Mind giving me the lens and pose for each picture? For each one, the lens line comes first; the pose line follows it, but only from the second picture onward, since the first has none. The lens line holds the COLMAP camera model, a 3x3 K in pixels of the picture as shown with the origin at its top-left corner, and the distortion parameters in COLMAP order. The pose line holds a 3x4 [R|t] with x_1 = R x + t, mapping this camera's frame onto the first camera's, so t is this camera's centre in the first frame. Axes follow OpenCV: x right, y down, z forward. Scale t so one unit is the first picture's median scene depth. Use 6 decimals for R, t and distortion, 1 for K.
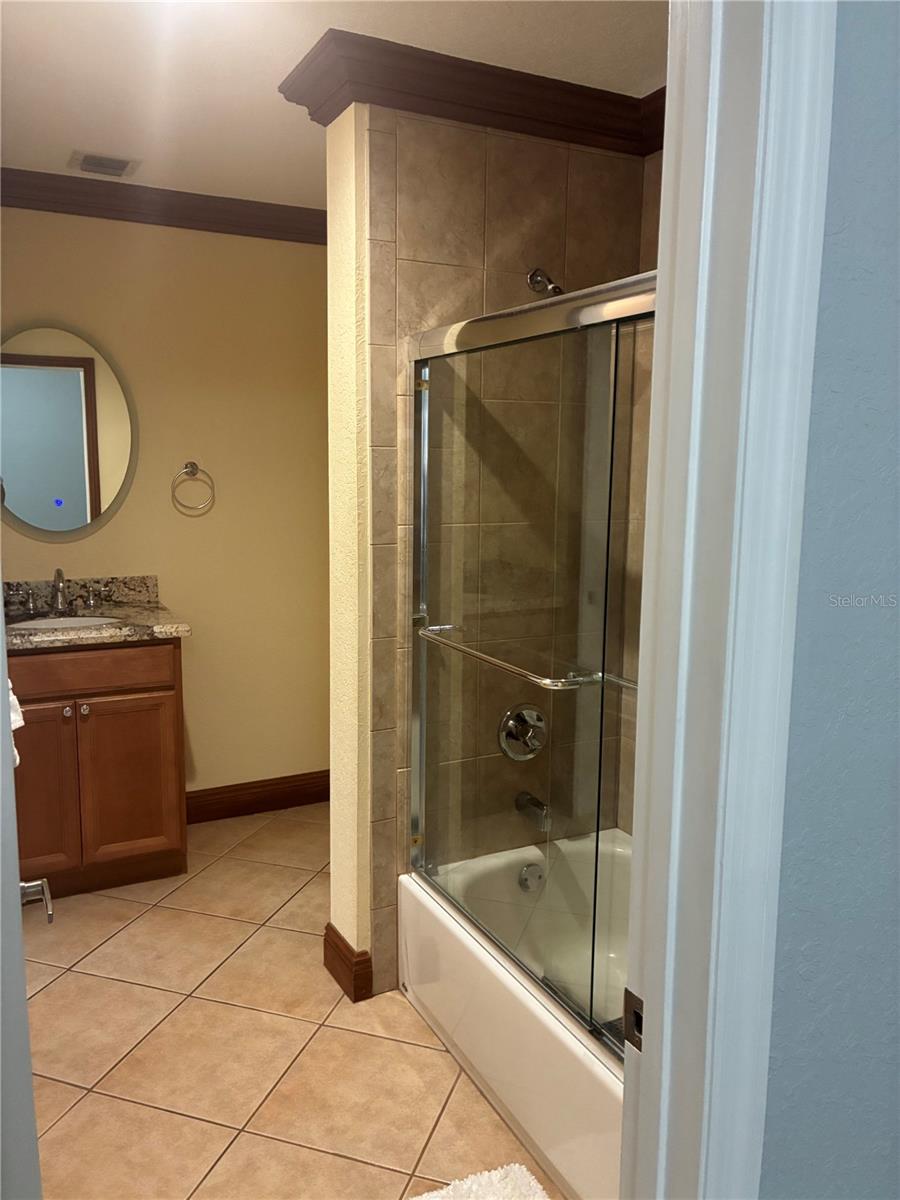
lens RADIAL K [[916.4, 0, 447.7], [0, 916.4, 591.4], [0, 0, 1]] dist [0.045221, -0.063078]
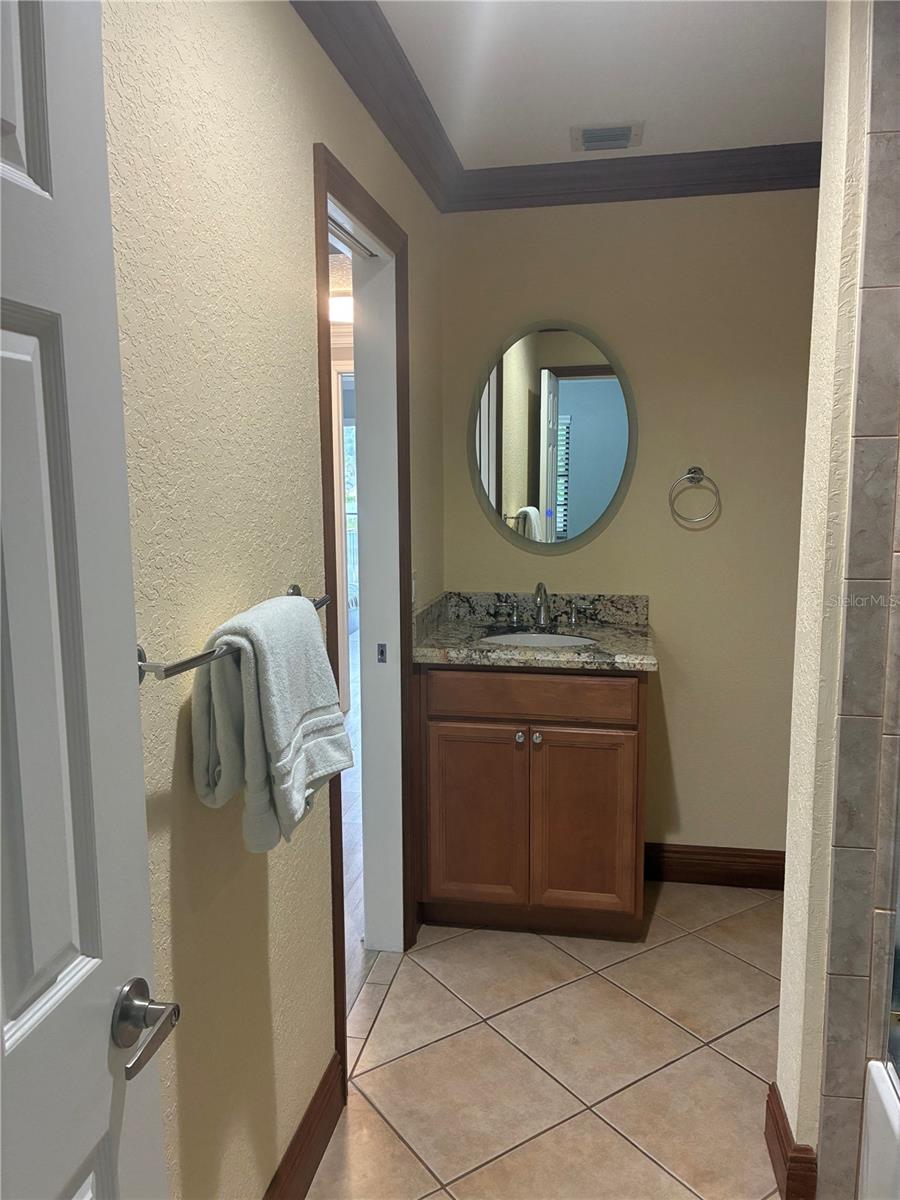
lens RADIAL K [[916.4, 0, 446.6], [0, 916.4, 590.2], [0, 0, 1]] dist [0.045221, -0.063078]
pose [[0.796615, 0.065004, -0.600982, 0.075682], [-0.072029, 0.997325, 0.012397, -0.023704], [0.600180, 0.033413, 0.799166, 0.213917]]
